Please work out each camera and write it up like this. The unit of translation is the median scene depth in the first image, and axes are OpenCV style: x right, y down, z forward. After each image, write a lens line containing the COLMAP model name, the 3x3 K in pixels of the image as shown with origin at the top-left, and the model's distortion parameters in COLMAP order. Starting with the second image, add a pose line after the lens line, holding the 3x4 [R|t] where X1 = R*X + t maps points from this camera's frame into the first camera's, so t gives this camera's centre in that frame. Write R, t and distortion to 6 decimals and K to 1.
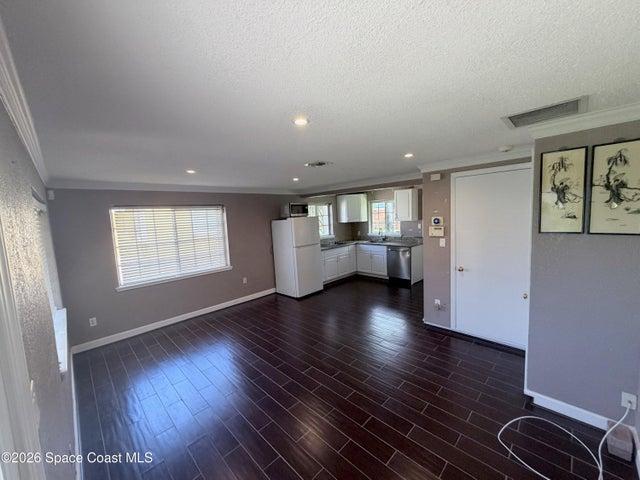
lens RADIAL K [[255.1, 0, 318.2], [0, 255.1, 240.3], [0, 0, 1]] dist [0.000662, 0.000016]
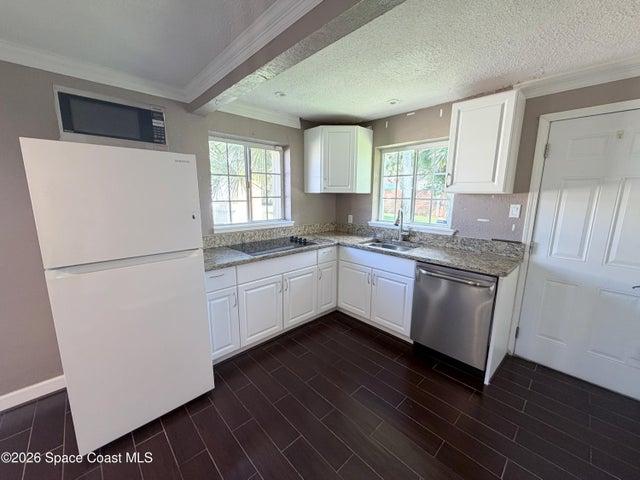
lens RADIAL K [[255.1, 0, 318.2], [0, 255.1, 240.3], [0, 0, 1]] dist [0.000662, 0.000016]
pose [[0.998174, 0.058243, -0.016038, 0.119289], [-0.056733, 0.994981, 0.082425, -0.025753], [0.020758, -0.081365, 0.996468, 0.569747]]
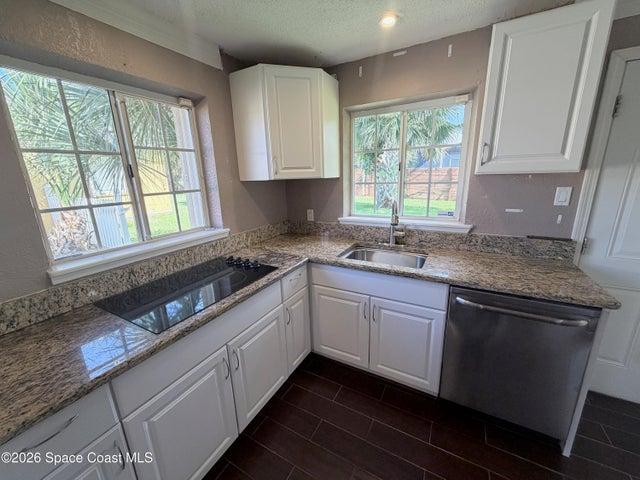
lens RADIAL K [[255.1, 0, 318.2], [0, 255.1, 240.3], [0, 0, 1]] dist [0.000662, 0.000016]
pose [[0.961838, -0.051615, 0.268708, 0.085680], [0.012405, 0.989263, 0.145620, -0.046381], [-0.273339, -0.136730, 0.952151, 0.730481]]
